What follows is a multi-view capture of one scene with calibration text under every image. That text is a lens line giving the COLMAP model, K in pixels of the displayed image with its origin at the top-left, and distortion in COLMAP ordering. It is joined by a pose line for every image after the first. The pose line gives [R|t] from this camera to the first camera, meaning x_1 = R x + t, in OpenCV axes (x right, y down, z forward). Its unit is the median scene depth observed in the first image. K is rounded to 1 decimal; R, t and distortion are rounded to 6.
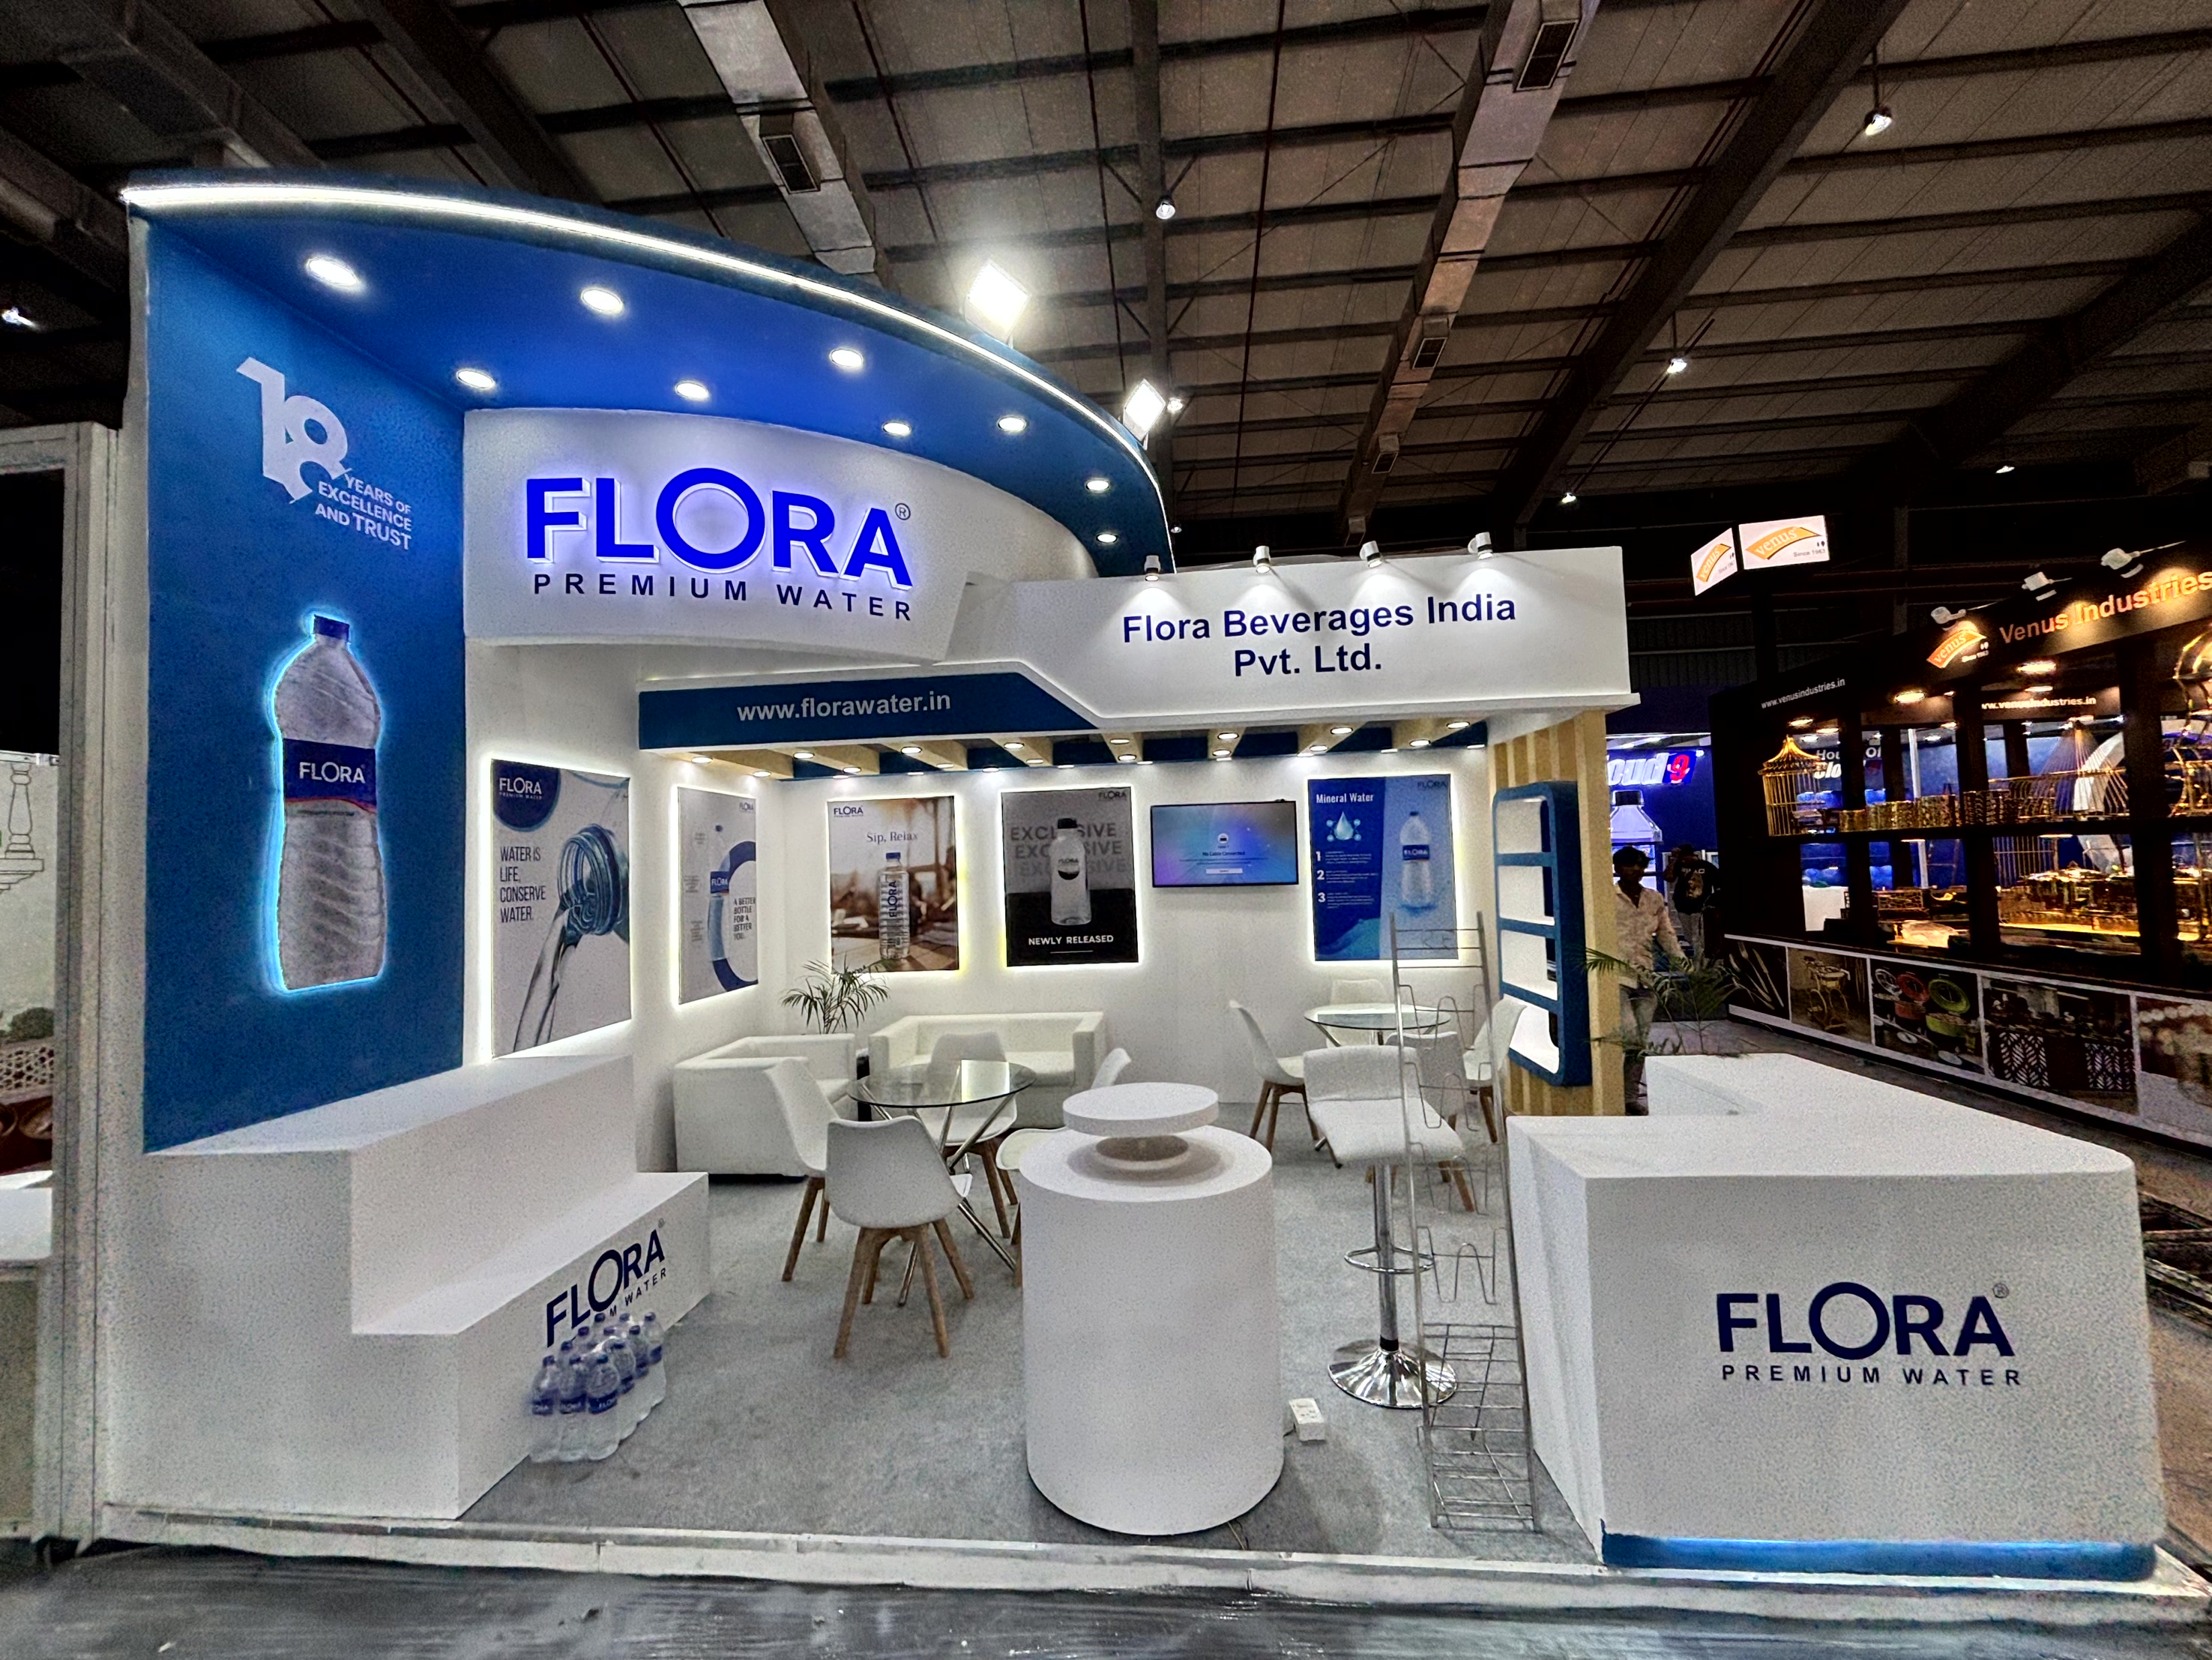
lens RADIAL K [[892.8, 0, 1094.1], [0, 892.8, 833.9], [0, 0, 1]] dist [-0.003471, 0.001824]
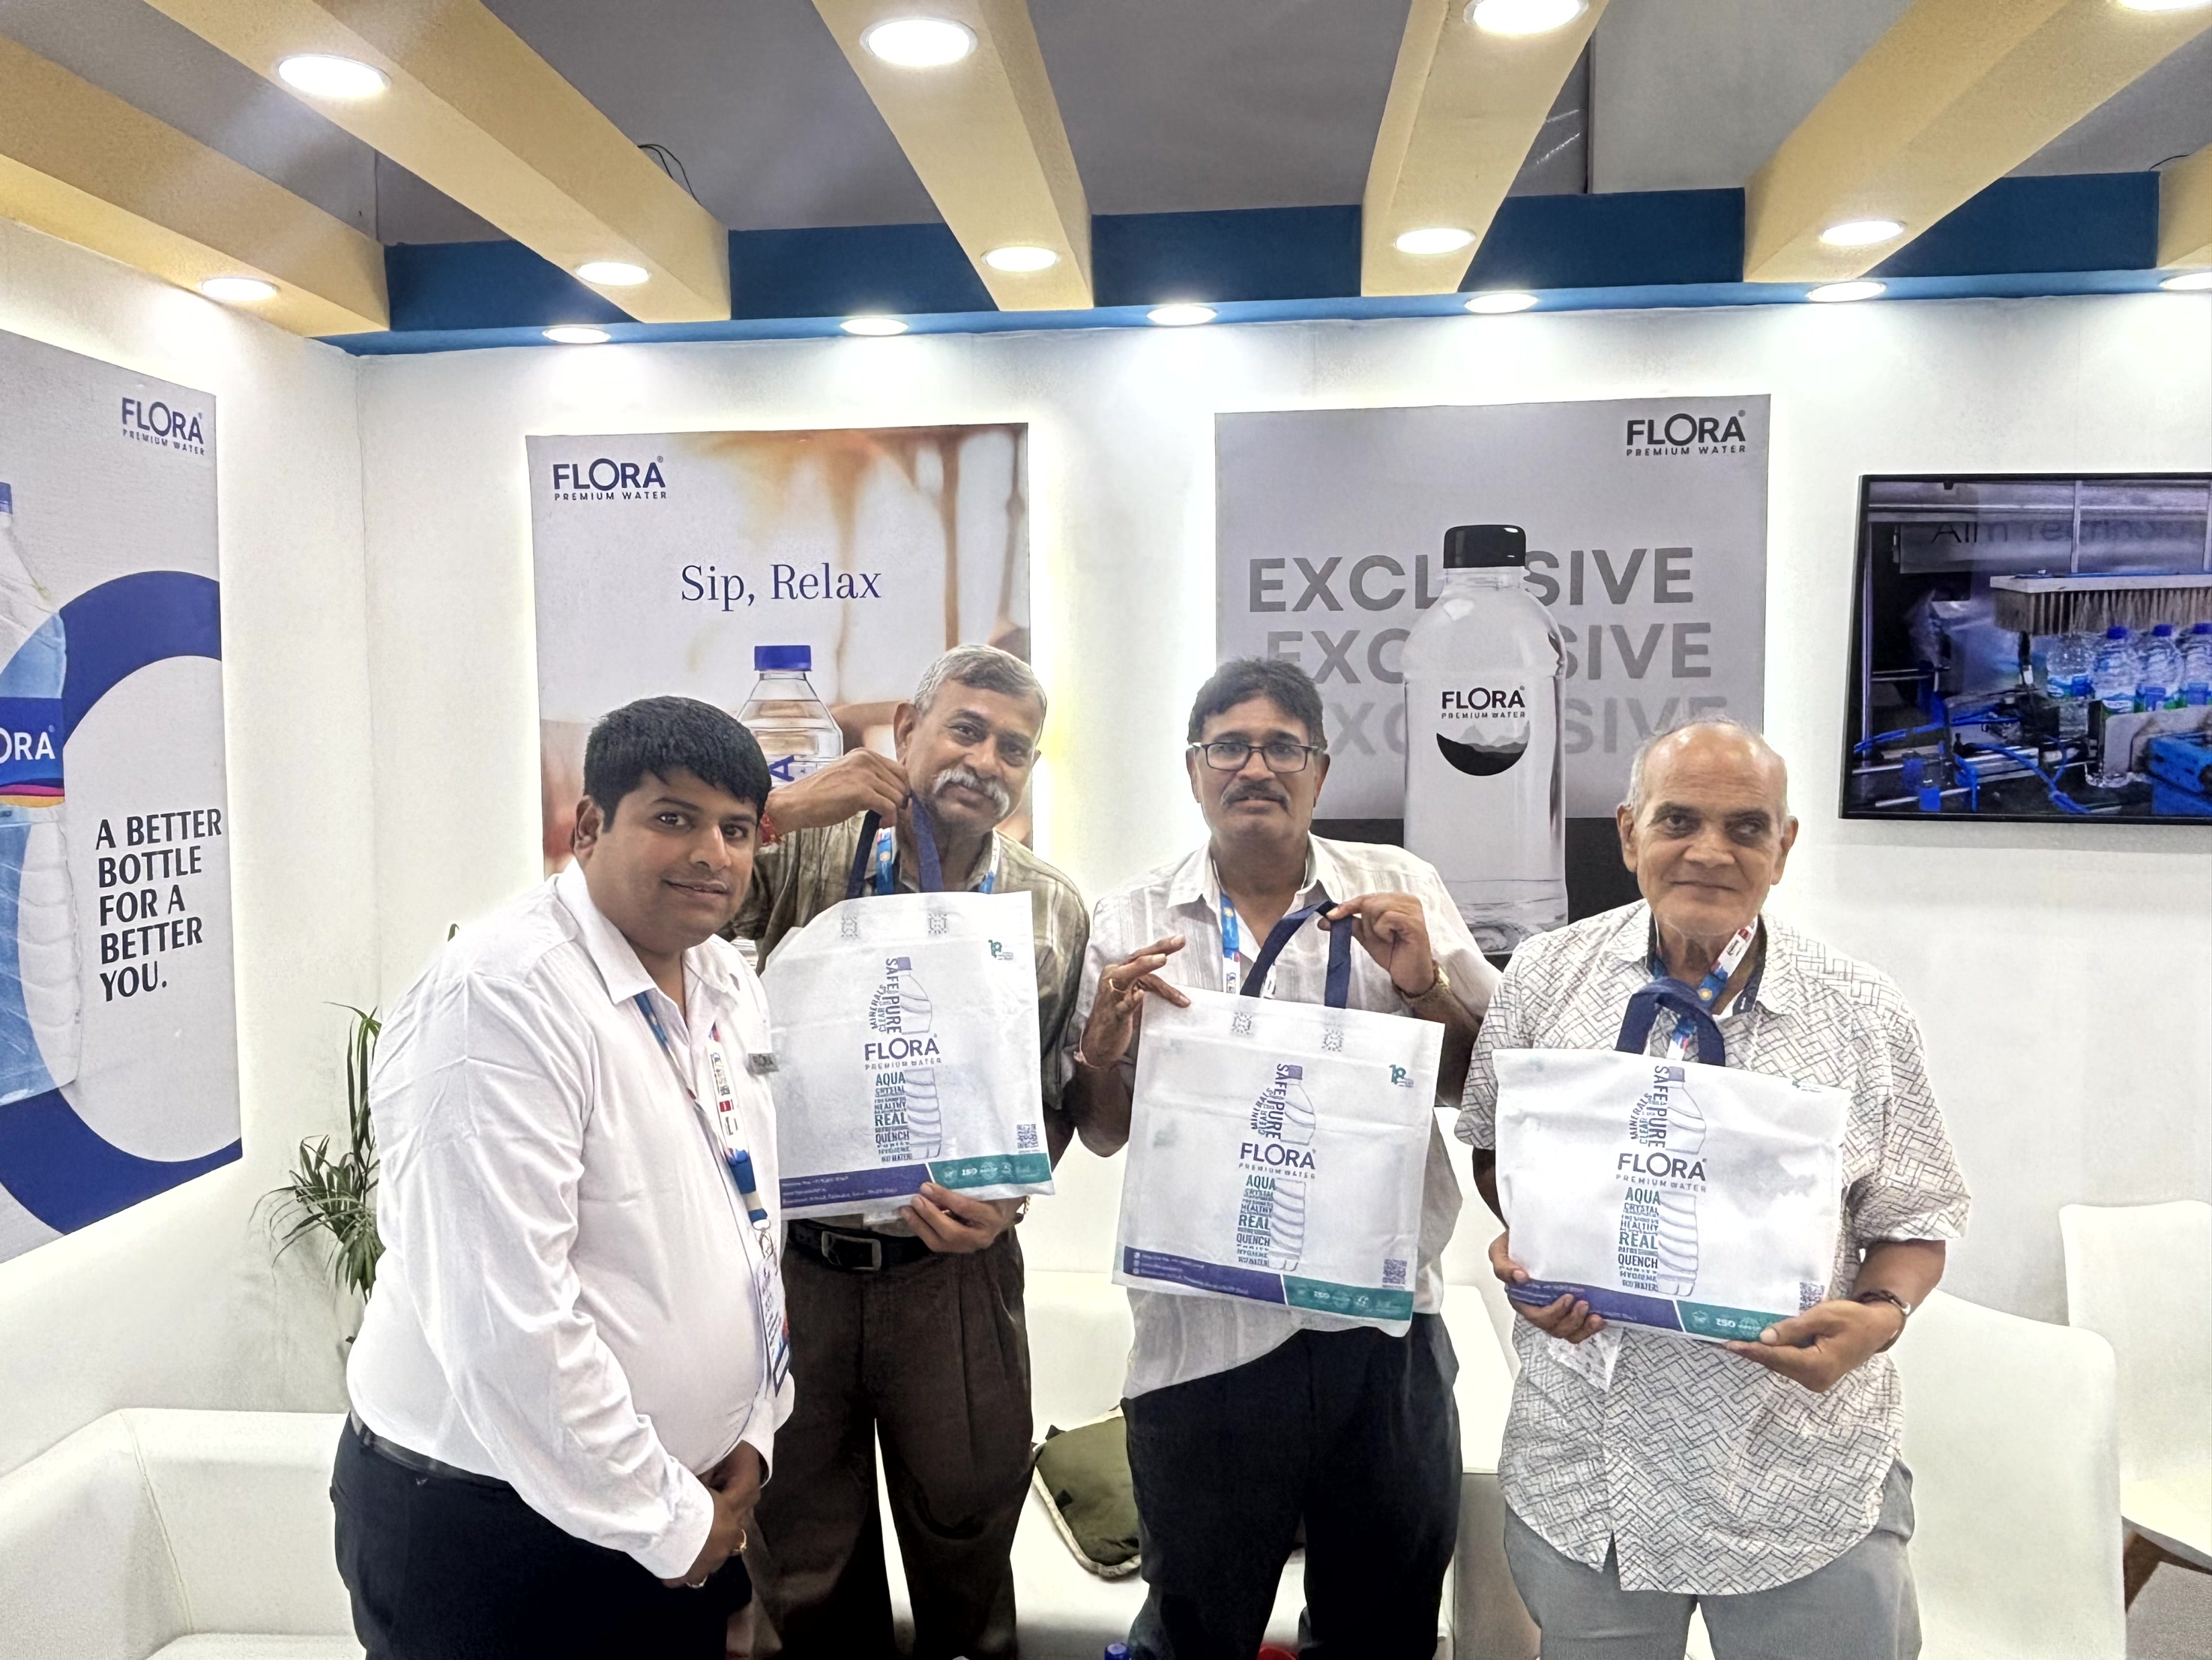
lens RADIAL K [[1634.3, 0, 1086.4], [0, 1634.3, 834.4], [0, 0, 1]] dist [0.037021, -0.008211]
pose [[0.999573, 0.029110, -0.002398, -0.196052], [-0.028647, 0.993070, 0.113976, 0.027906], [0.005699, -0.113858, 0.993481, 0.764336]]
